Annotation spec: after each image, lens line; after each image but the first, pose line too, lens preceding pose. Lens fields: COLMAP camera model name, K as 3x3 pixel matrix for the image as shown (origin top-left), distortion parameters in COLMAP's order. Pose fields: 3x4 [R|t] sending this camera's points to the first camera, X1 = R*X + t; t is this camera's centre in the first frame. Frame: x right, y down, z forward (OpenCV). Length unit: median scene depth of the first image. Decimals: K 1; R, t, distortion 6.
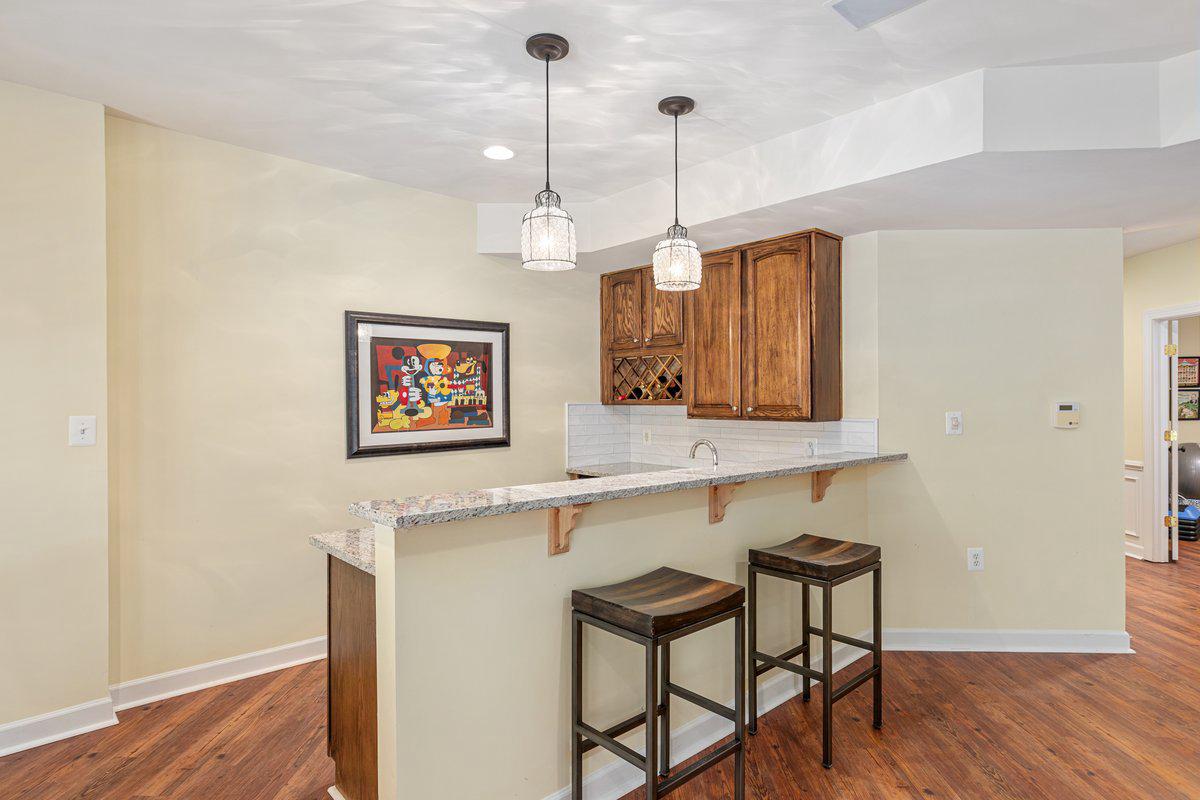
lens RADIAL K [[593.3, 0, 595.8], [0, 593.3, 405.9], [0, 0, 1]] dist [-0.000768, -0.000397]
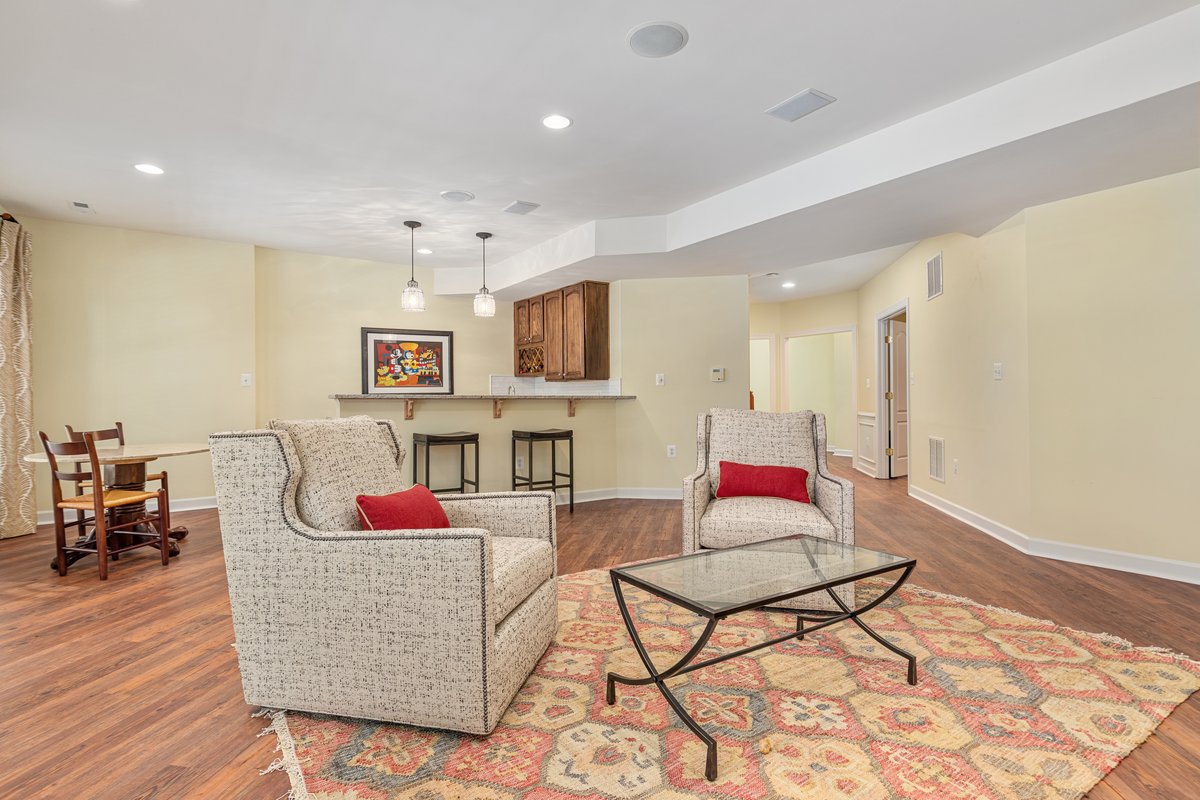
lens RADIAL K [[545.9, 0, 597.6], [0, 545.9, 402.7], [0, 0, 1]] dist [0.005019, 0.000083]
pose [[0.990947, -0.001601, -0.134244, 0.595549], [0.001935, 0.999995, 0.002353, 0.090764], [0.134239, -0.002592, 0.990946, -0.711118]]
